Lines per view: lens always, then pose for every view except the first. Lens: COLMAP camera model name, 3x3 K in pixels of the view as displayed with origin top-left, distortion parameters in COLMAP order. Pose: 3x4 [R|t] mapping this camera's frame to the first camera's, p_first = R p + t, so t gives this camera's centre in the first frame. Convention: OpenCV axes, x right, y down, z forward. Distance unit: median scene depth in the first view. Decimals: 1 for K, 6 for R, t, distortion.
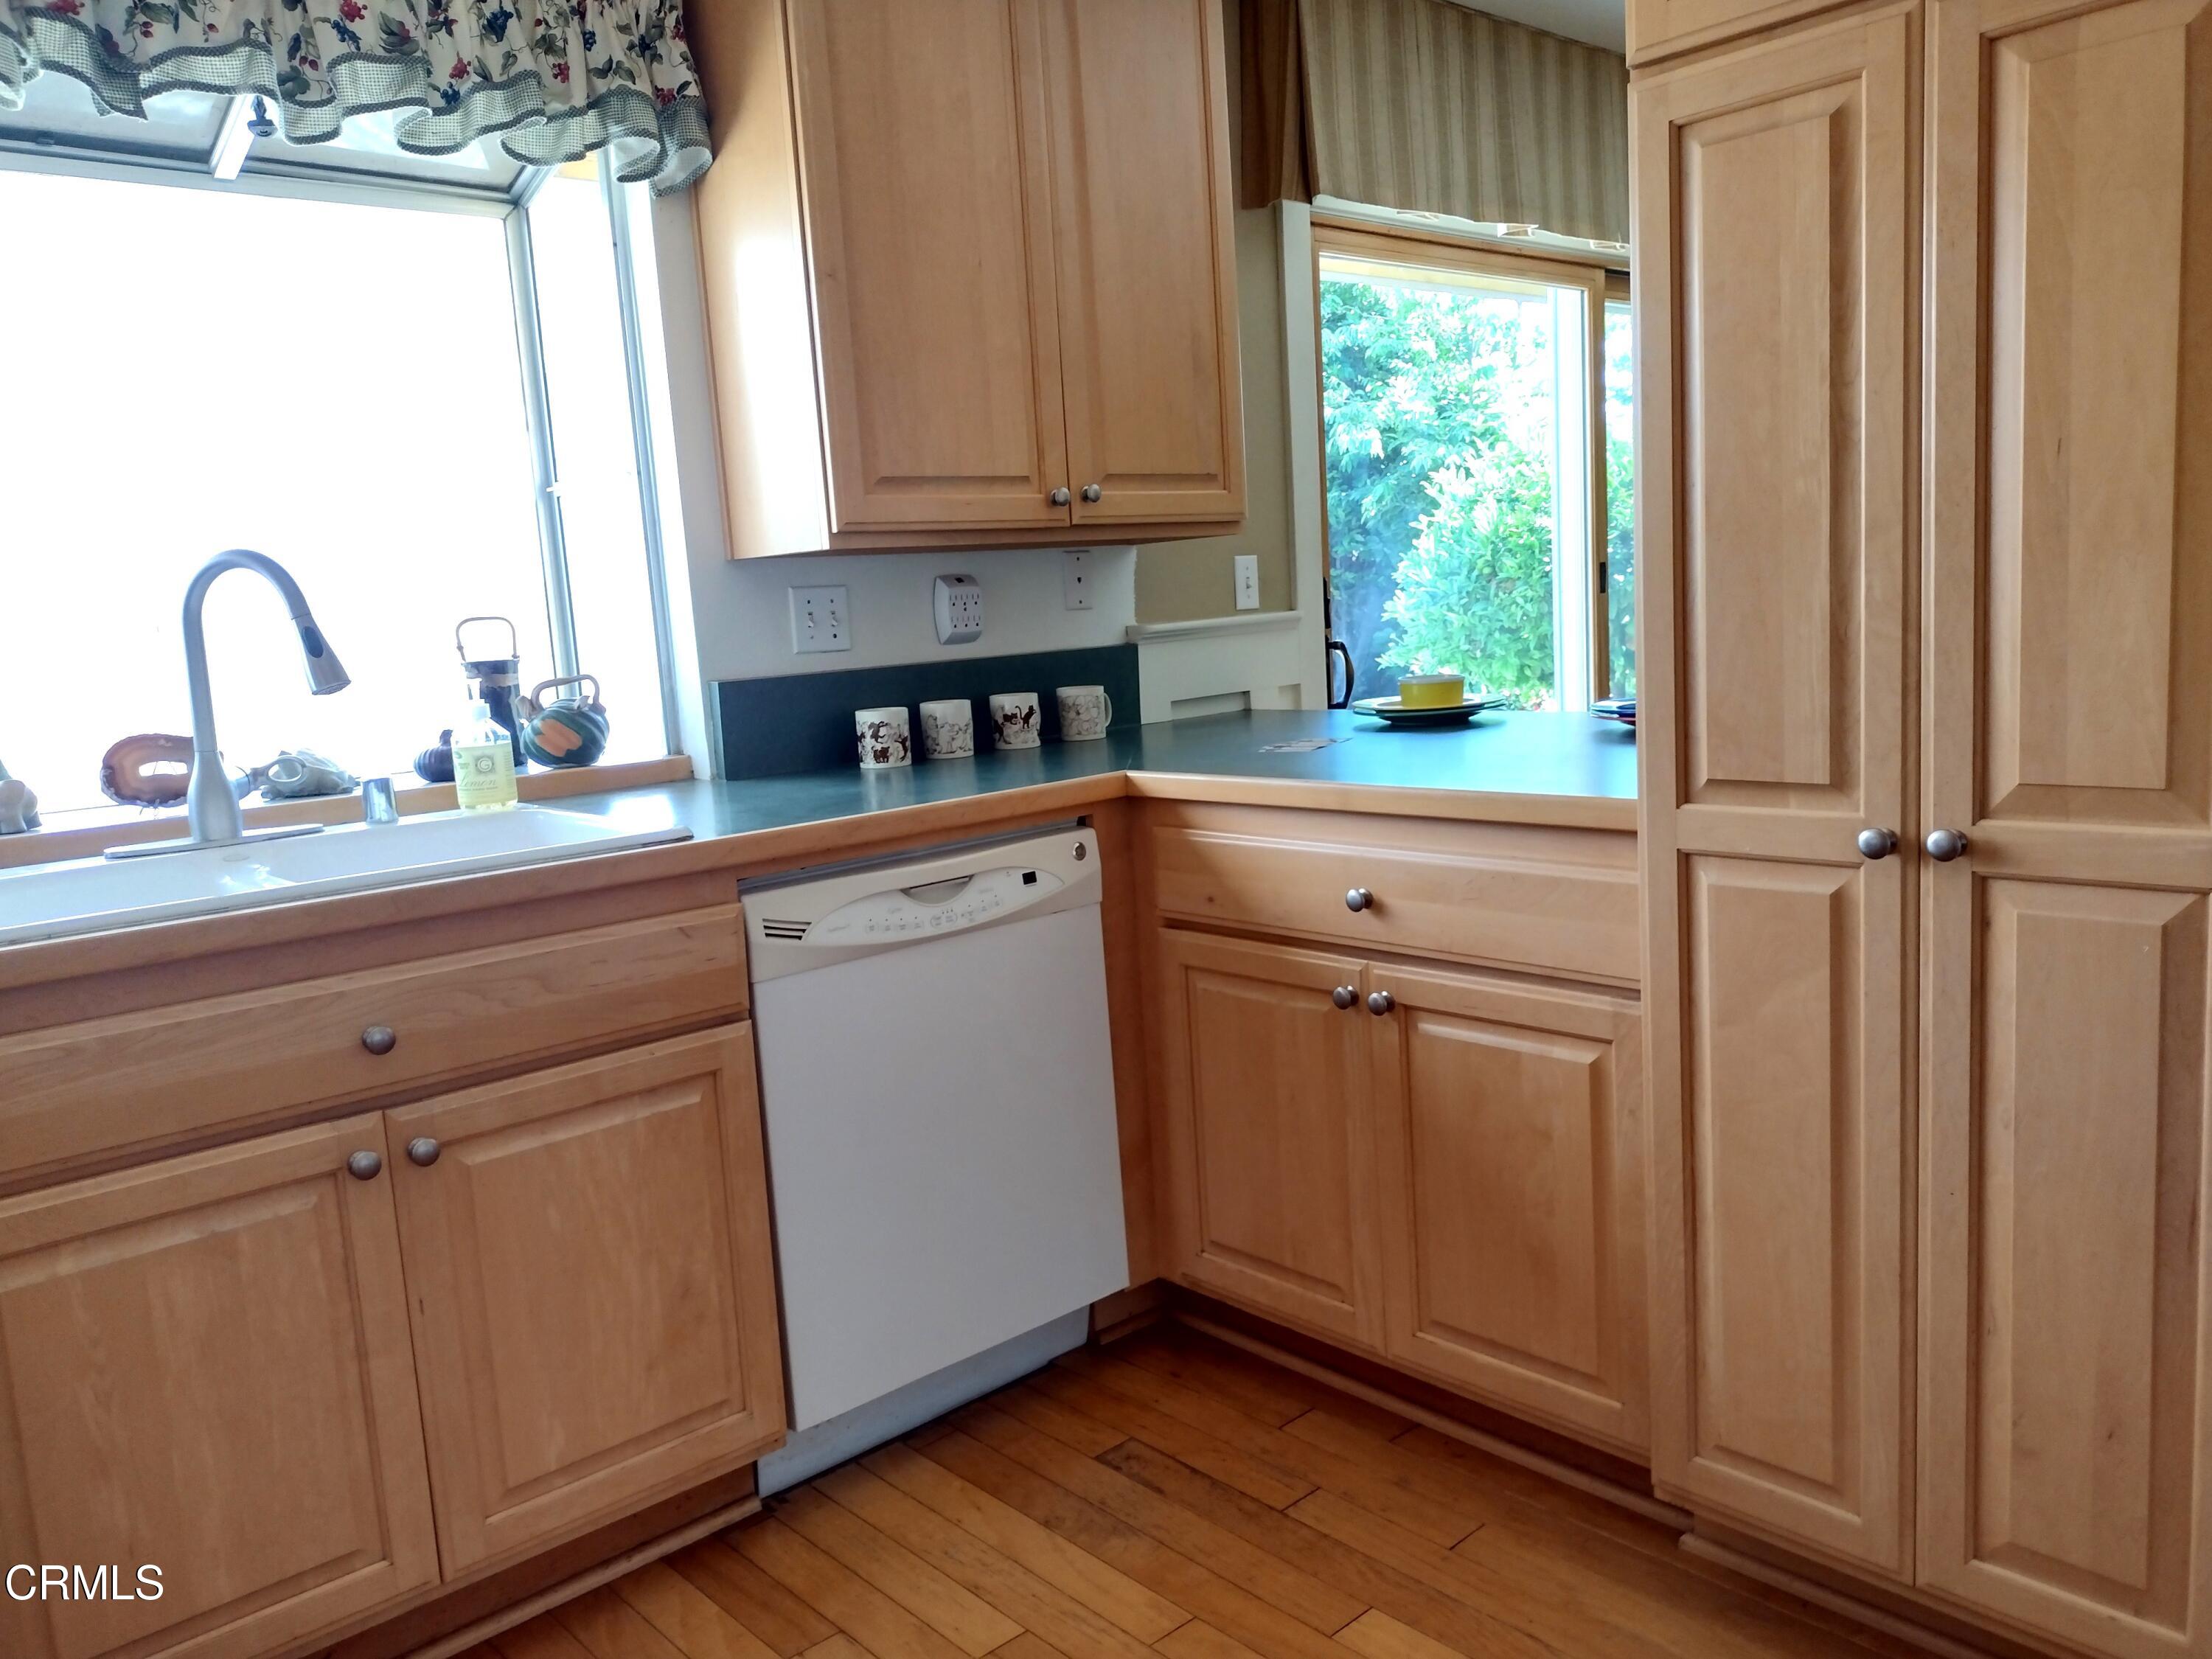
lens RADIAL K [[1650.4, 0, 1105.1], [0, 1650.4, 825.2], [0, 0, 1]] dist [0.025068, -0.039620]
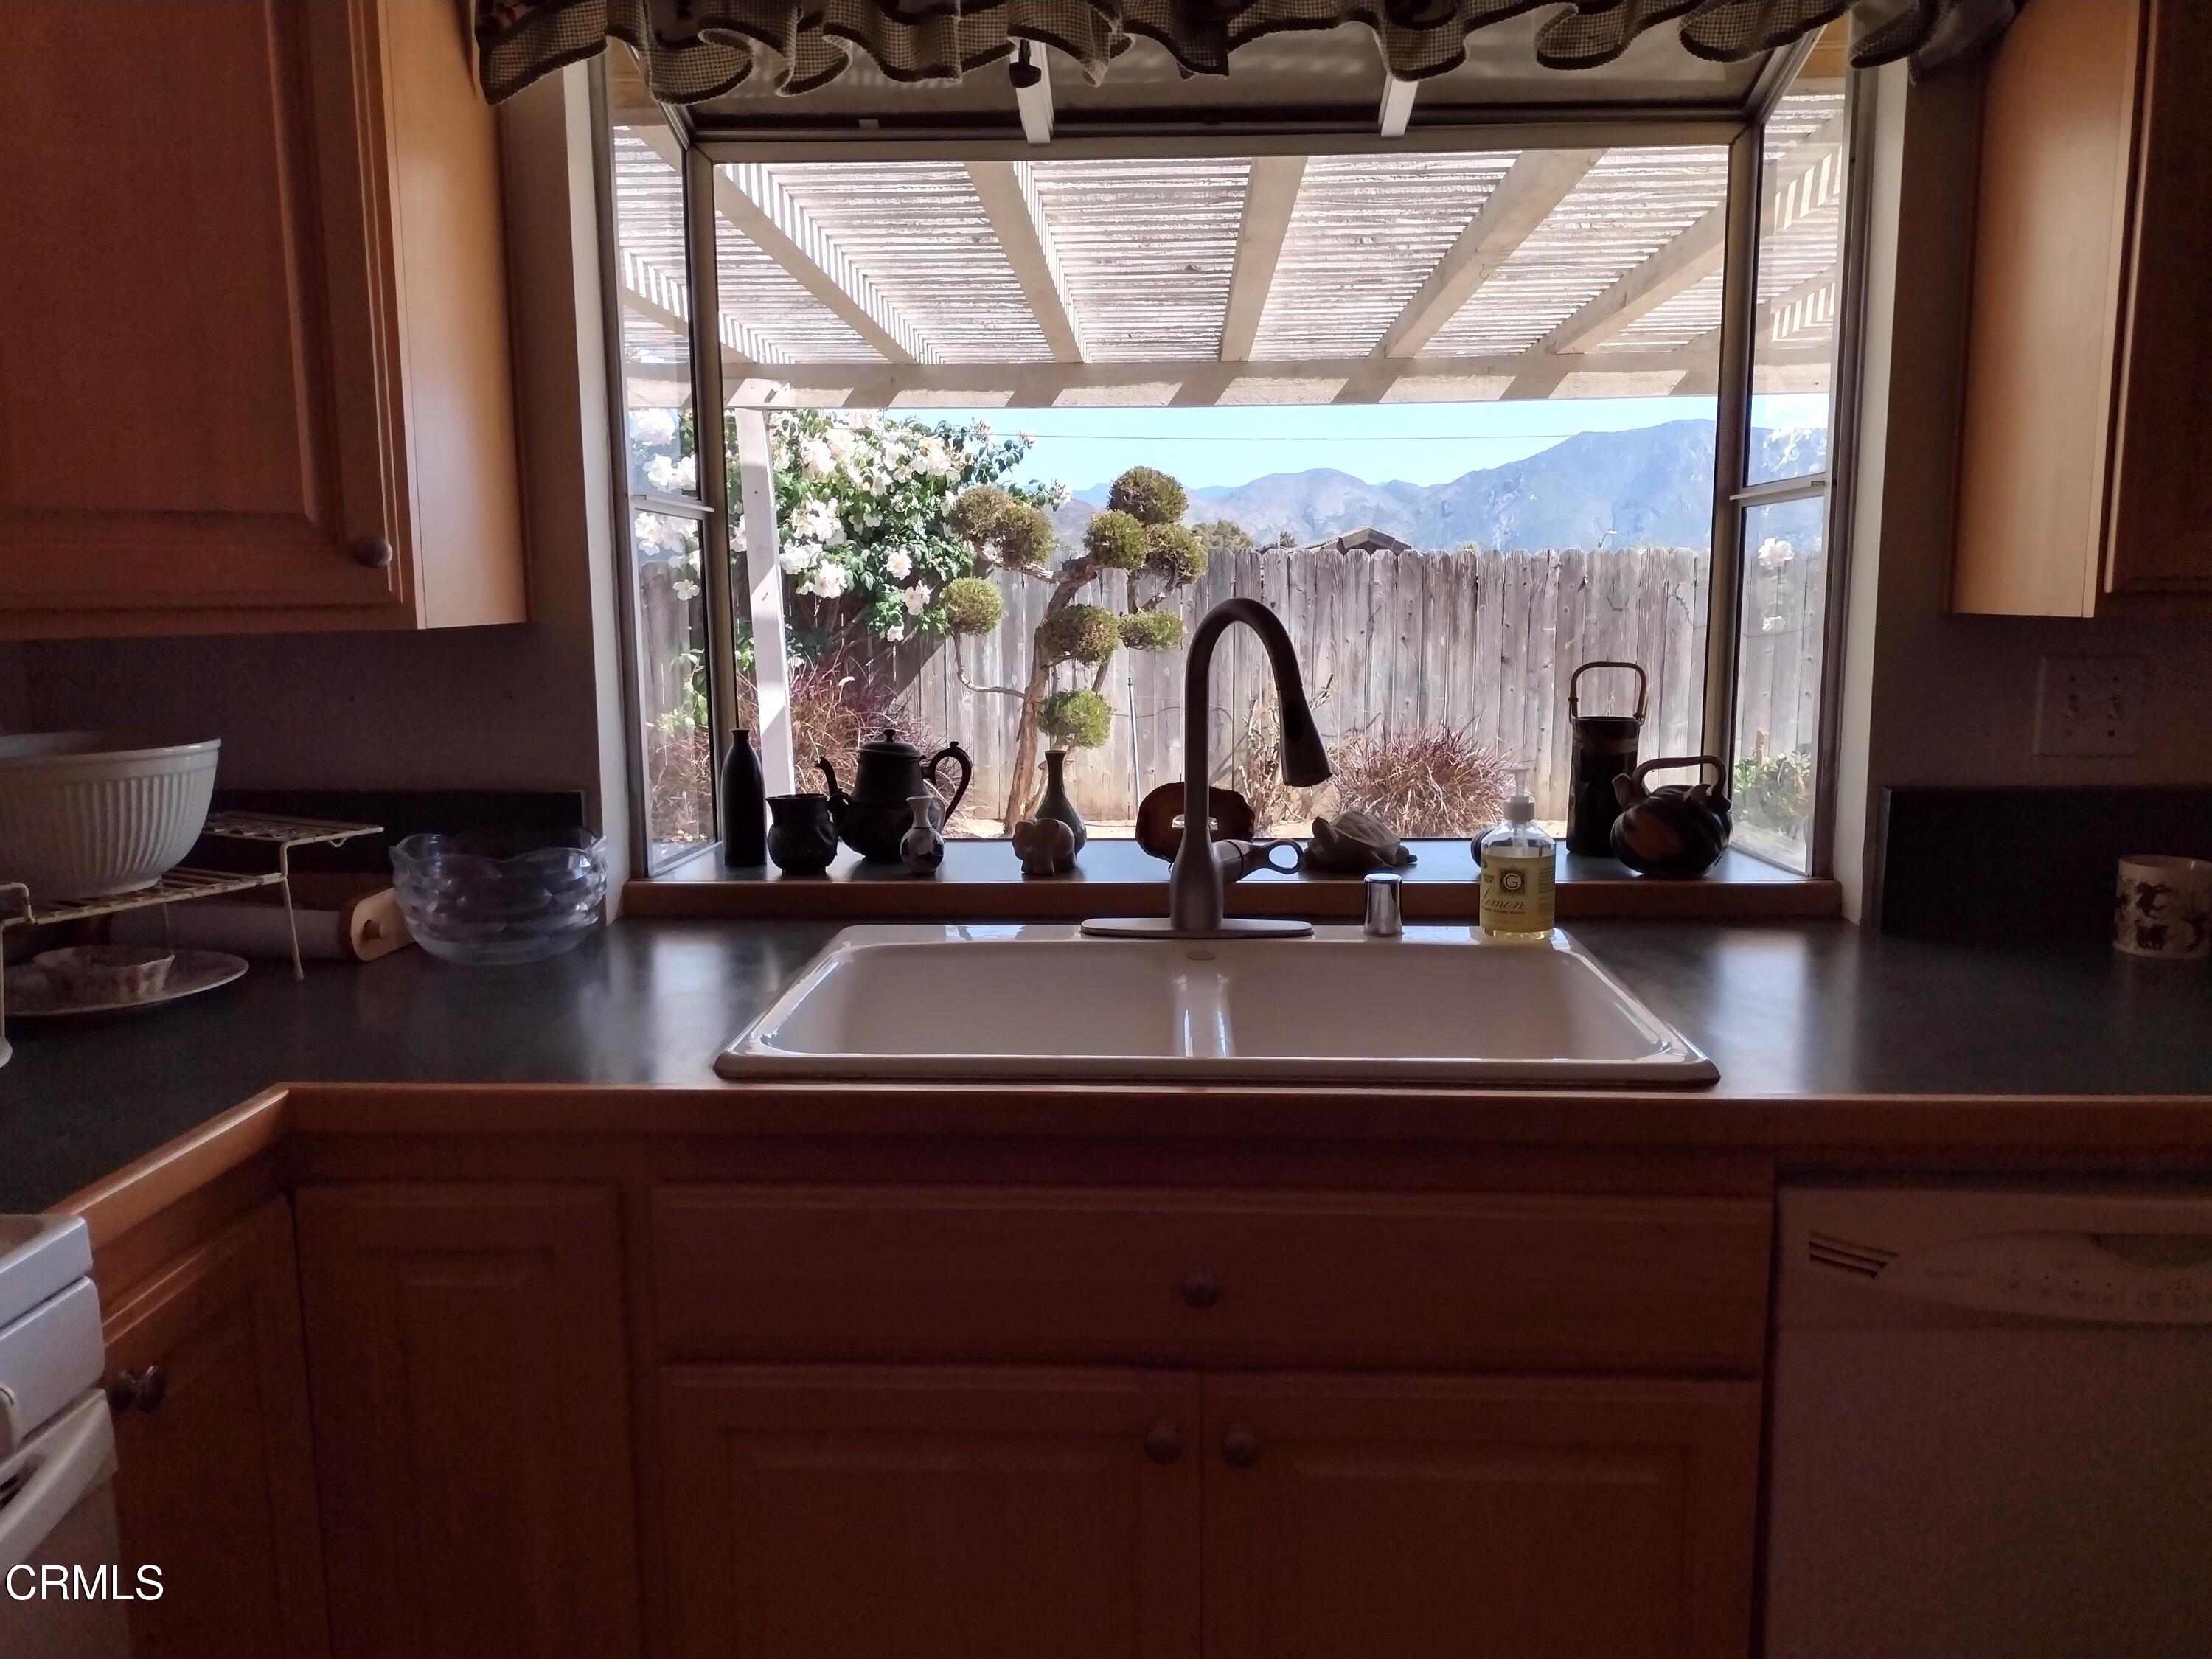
lens RADIAL K [[1650.4, 0, 1098.0], [0, 1650.4, 829.1], [0, 0, 1]] dist [0.025068, -0.039620]
pose [[0.710667, 0.154668, -0.686317, 0.006758], [-0.131847, 0.987530, 0.086025, -0.100394], [0.691064, 0.029353, 0.722197, 0.319385]]
